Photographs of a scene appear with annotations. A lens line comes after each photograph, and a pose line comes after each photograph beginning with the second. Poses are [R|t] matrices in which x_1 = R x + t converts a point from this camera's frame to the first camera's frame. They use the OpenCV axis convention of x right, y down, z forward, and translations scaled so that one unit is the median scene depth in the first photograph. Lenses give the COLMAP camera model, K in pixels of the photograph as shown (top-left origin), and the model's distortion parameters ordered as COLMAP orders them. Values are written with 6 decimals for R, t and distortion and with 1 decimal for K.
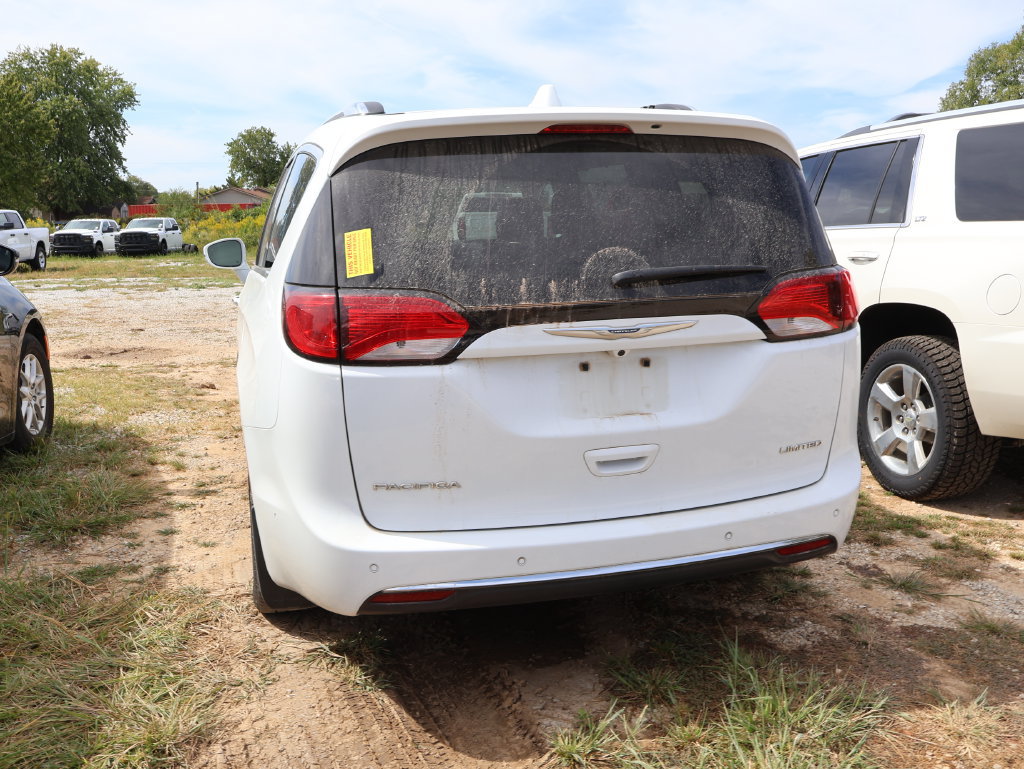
lens RADIAL K [[961.3, 0, 511.9], [0, 961.3, 388.4], [0, 0, 1]] dist [0.002144, -0.001307]
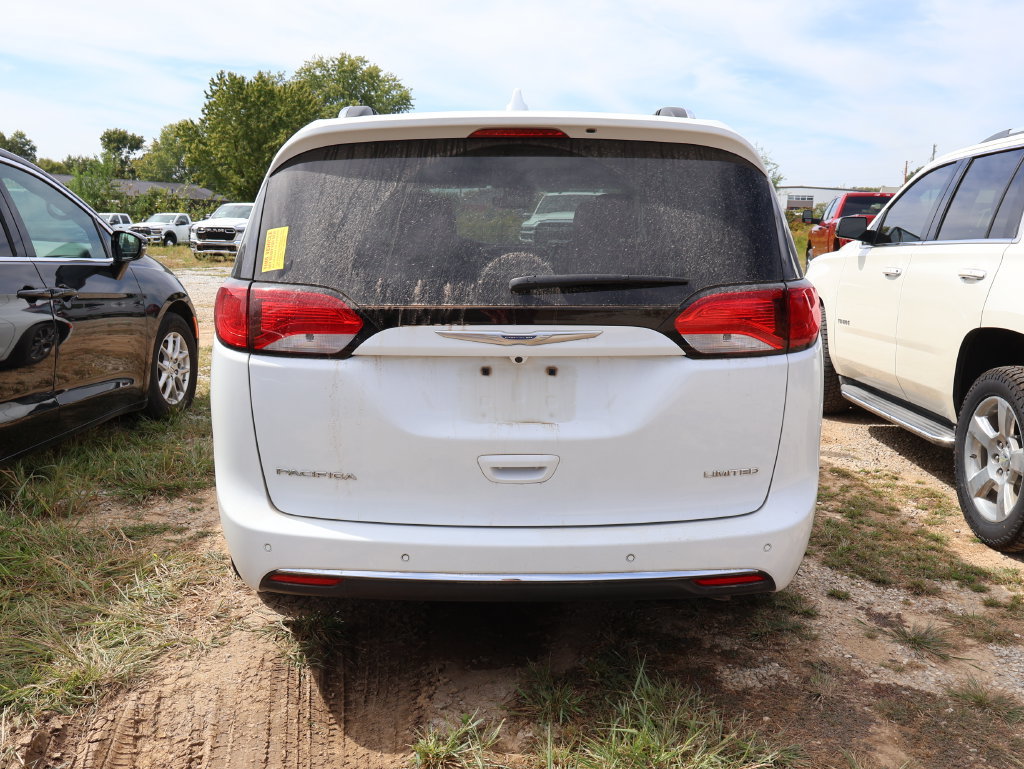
lens RADIAL K [[961.1, 0, 511.7], [0, 961.1, 384.0], [0, 0, 1]] dist [0.004183, -0.005800]
pose [[0.964430, 0.069363, -0.255075, 0.342945], [-0.071066, 0.997468, 0.002544, -0.013052], [0.254605, 0.015674, 0.966918, 0.041721]]
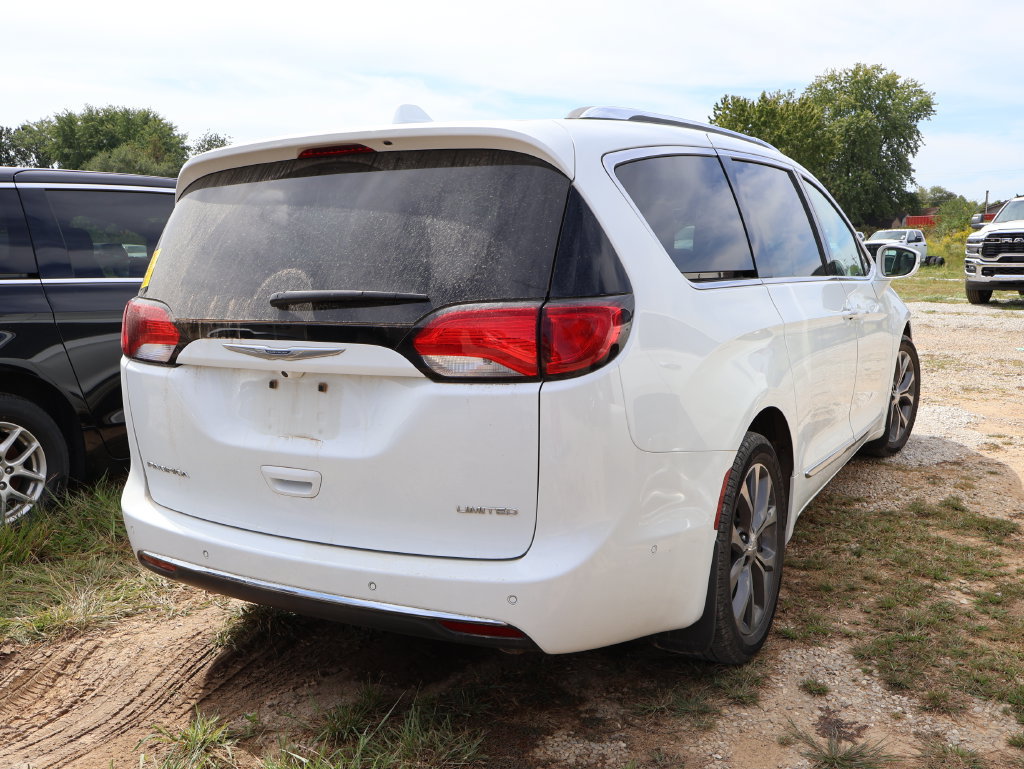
lens RADIAL K [[961.9, 0, 513.2], [0, 961.9, 392.6], [0, 0, 1]] dist [0.000600, 0.004405]
pose [[0.704769, 0.112768, -0.700417, 0.940115], [-0.117752, 0.992186, 0.041259, -0.083140], [0.699596, 0.053397, 0.712540, 0.429938]]
